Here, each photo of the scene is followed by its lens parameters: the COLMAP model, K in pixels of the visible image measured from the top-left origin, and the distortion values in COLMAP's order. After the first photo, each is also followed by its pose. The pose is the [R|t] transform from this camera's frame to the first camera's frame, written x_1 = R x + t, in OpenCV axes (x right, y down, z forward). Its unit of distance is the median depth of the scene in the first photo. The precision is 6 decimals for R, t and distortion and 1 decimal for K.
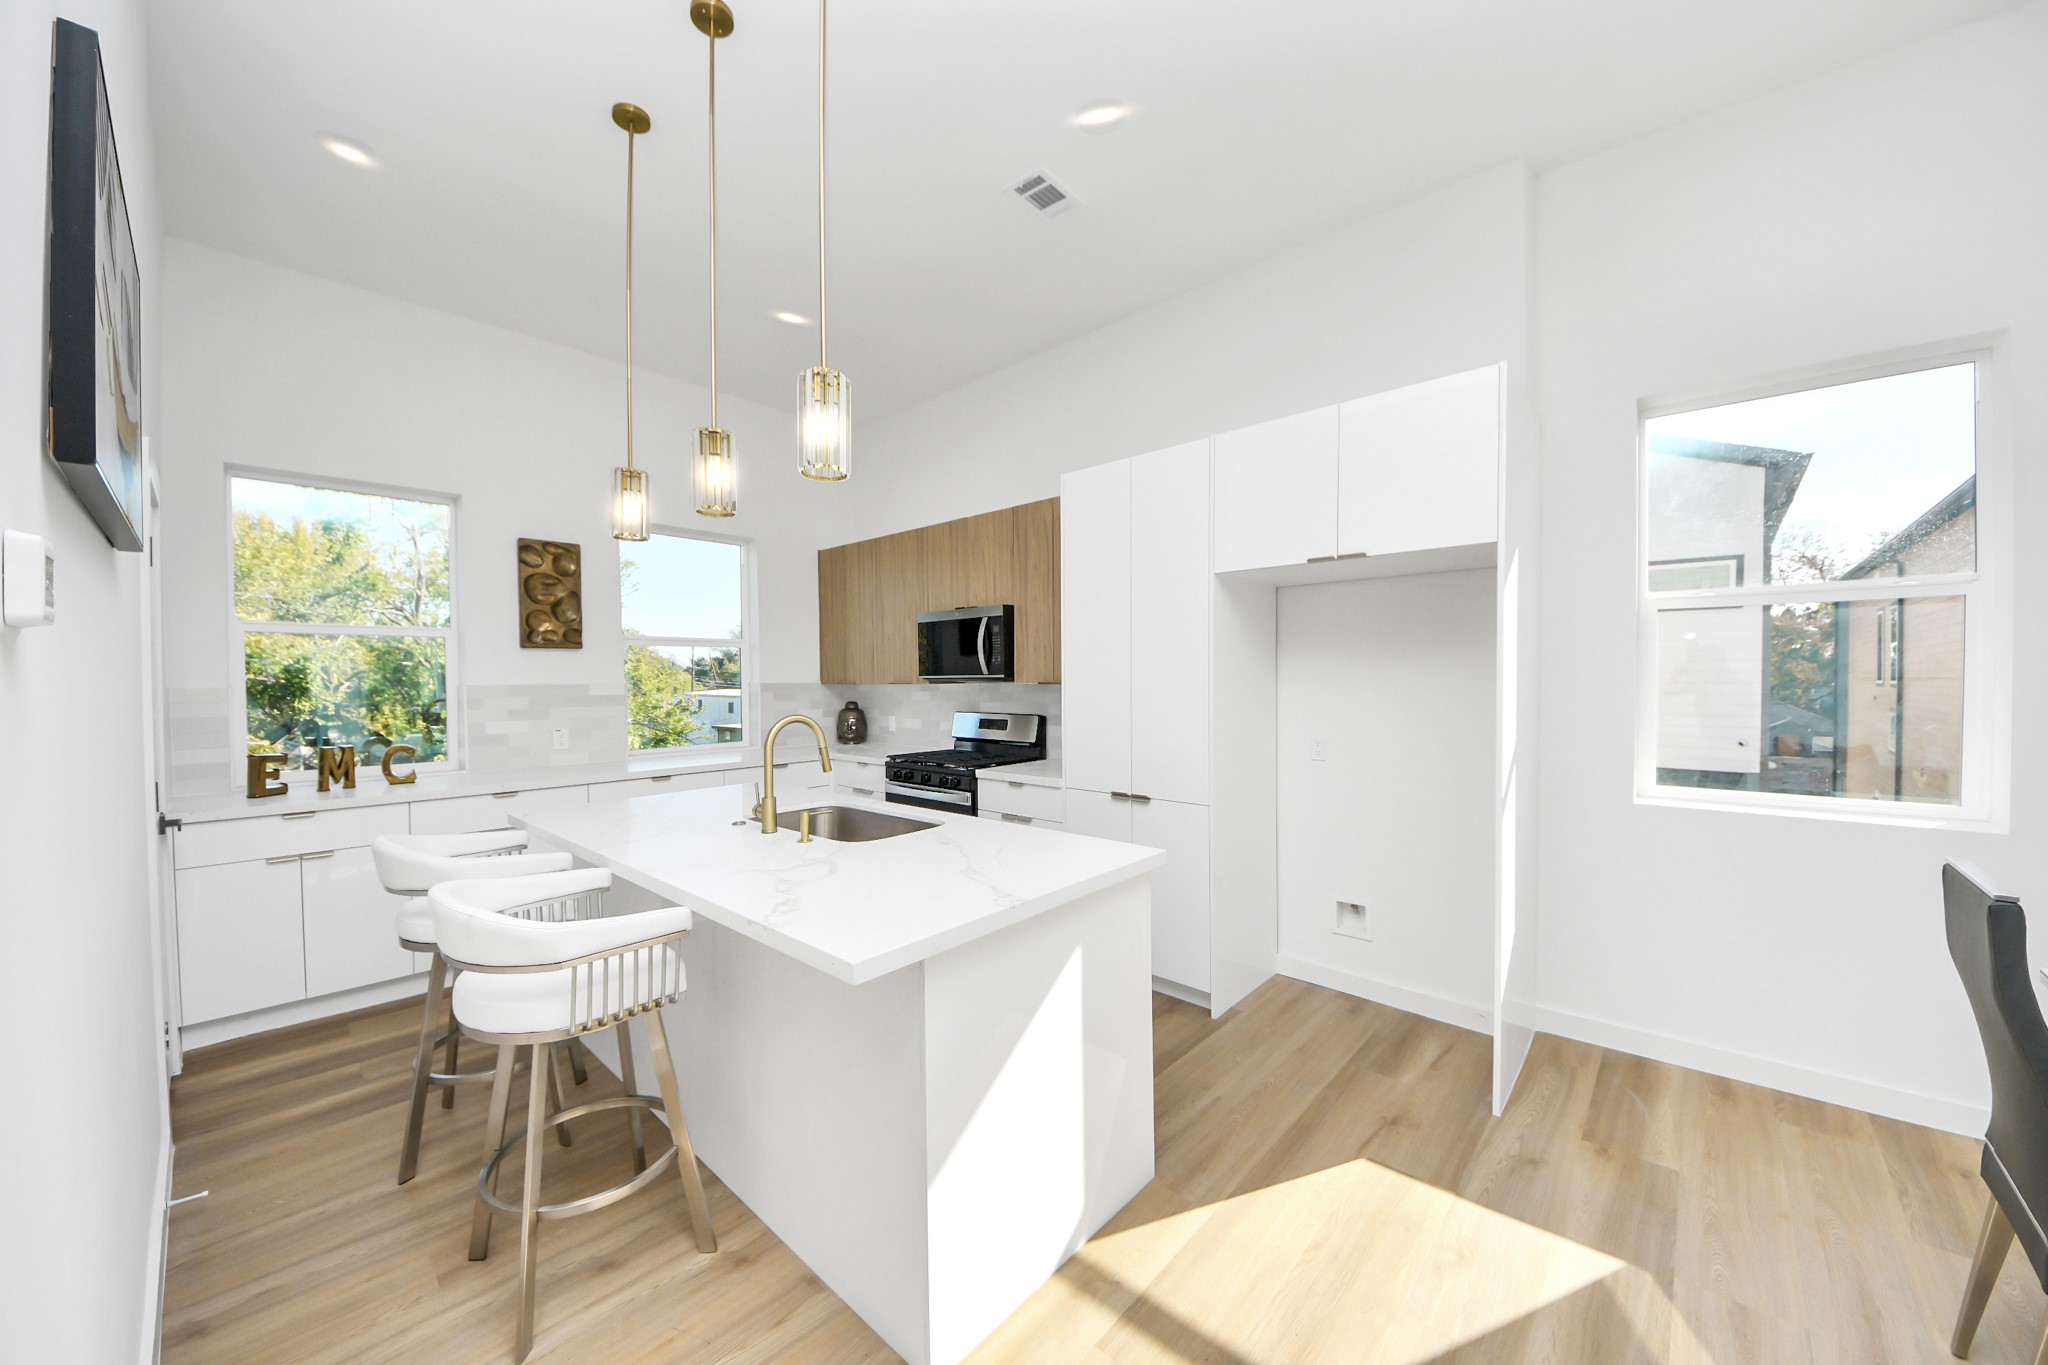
lens RADIAL K [[720.3, 0, 1026.6], [0, 720.3, 691.1], [0, 0, 1]] dist [0.017657, -0.014580]
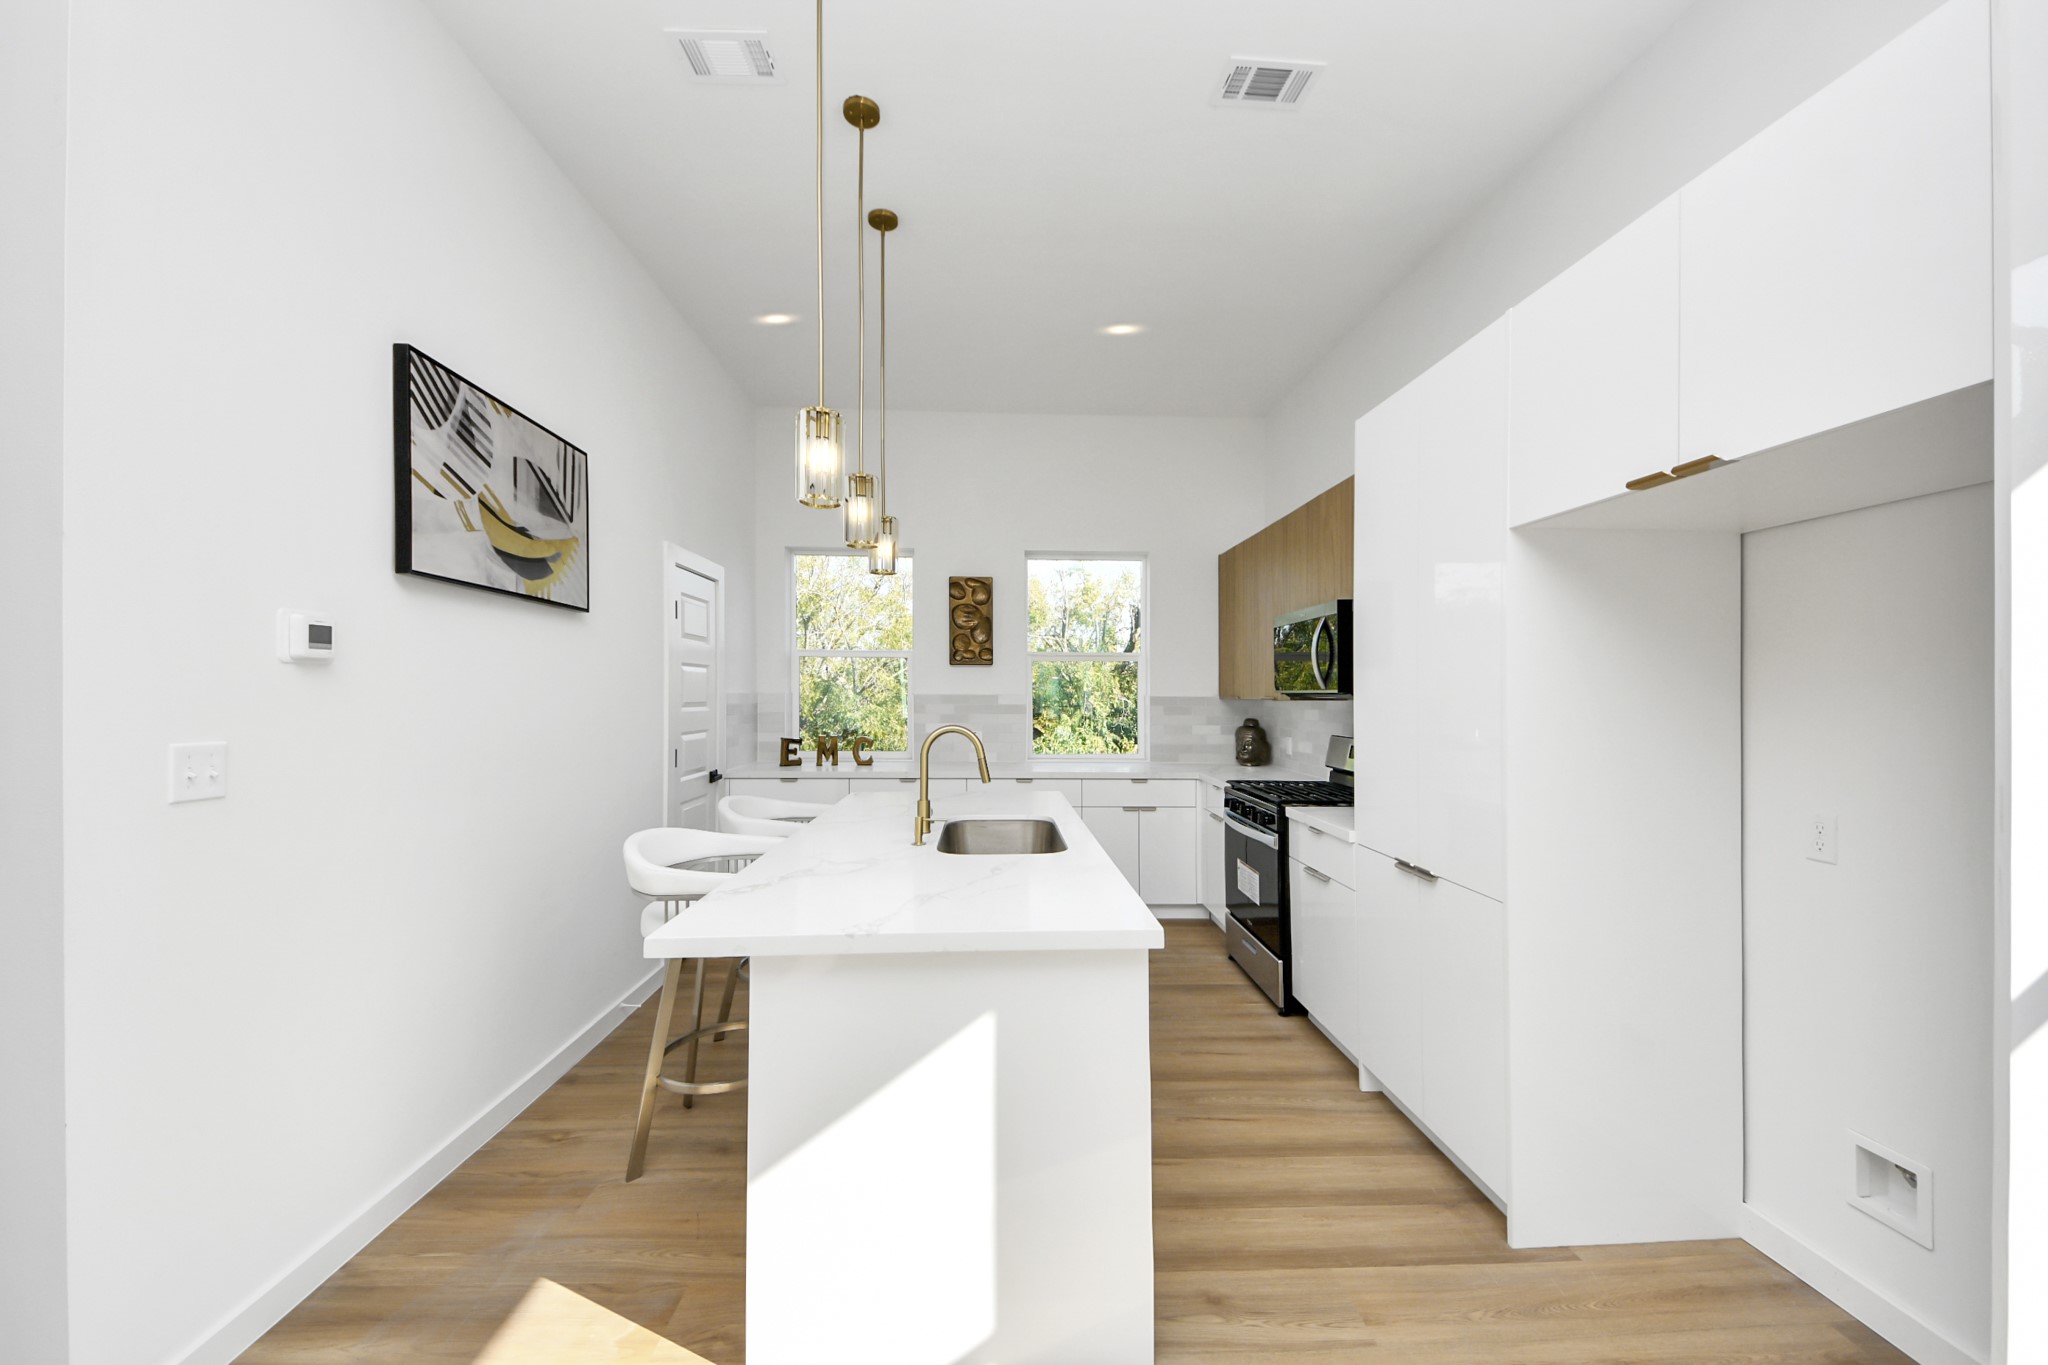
lens RADIAL K [[756.7, 0, 1020.8], [0, 756.7, 687.8], [0, 0, 1]] dist [0.000151, -0.011069]
pose [[0.698143, 0.007460, -0.715919, 0.369844], [-0.024691, 0.999602, -0.013662, -0.006194], [0.715532, 0.027215, 0.698050, 0.209032]]
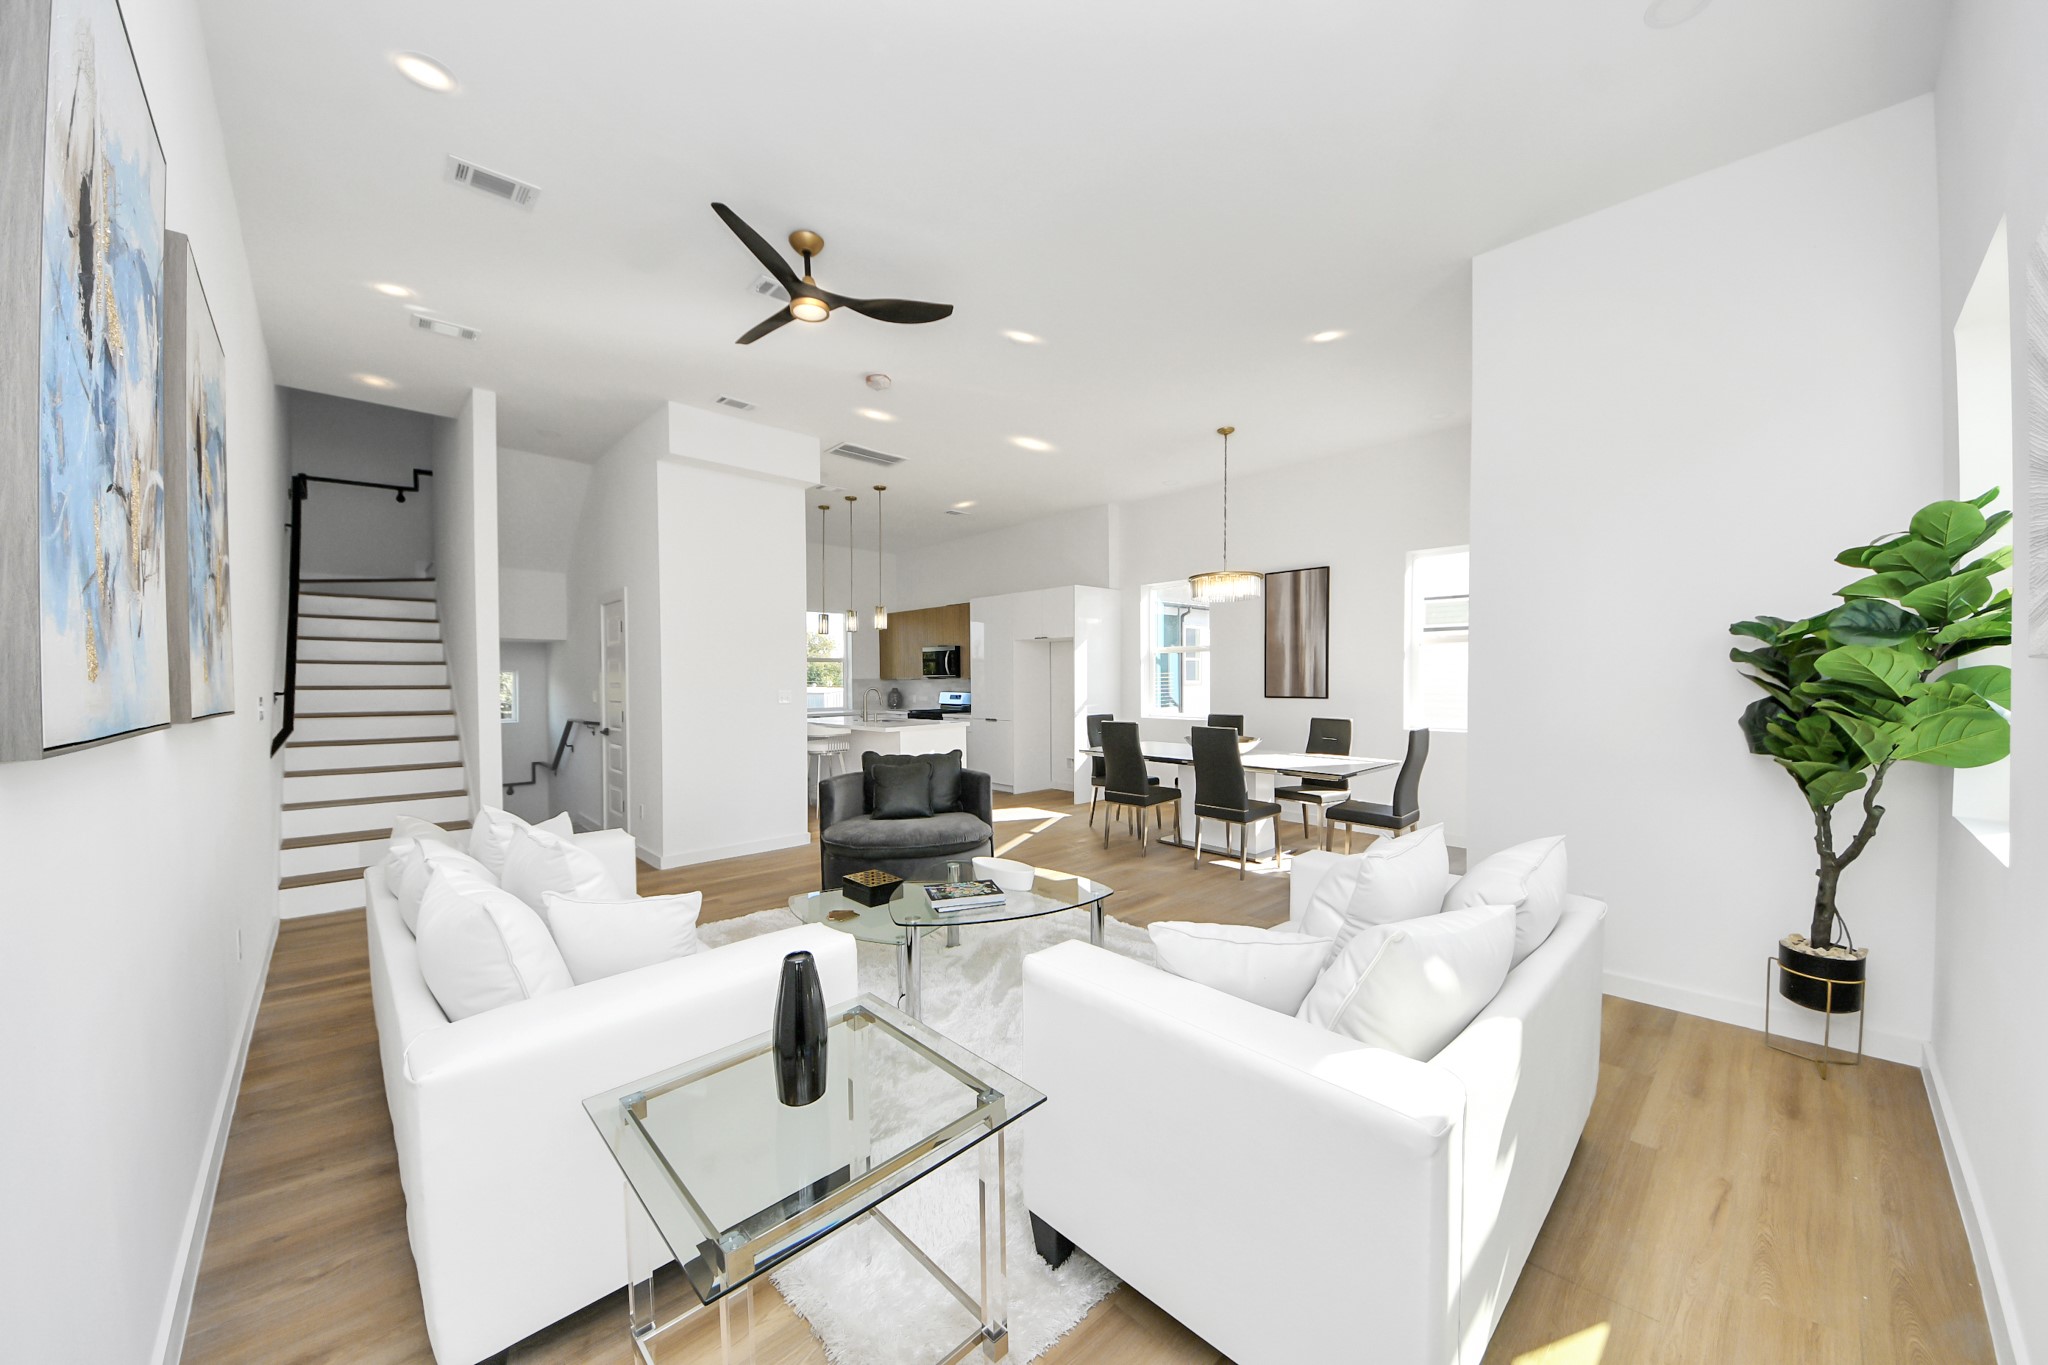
lens RADIAL K [[721.7, 0, 1020.2], [0, 721.7, 684.6], [0, 0, 1]] dist [0.000249, -0.000093]
pose [[0.996036, 0.003988, -0.088857, 0.457642], [-0.005209, 0.999895, -0.013508, 0.045830], [0.088794, 0.013918, 0.995953, -1.572968]]
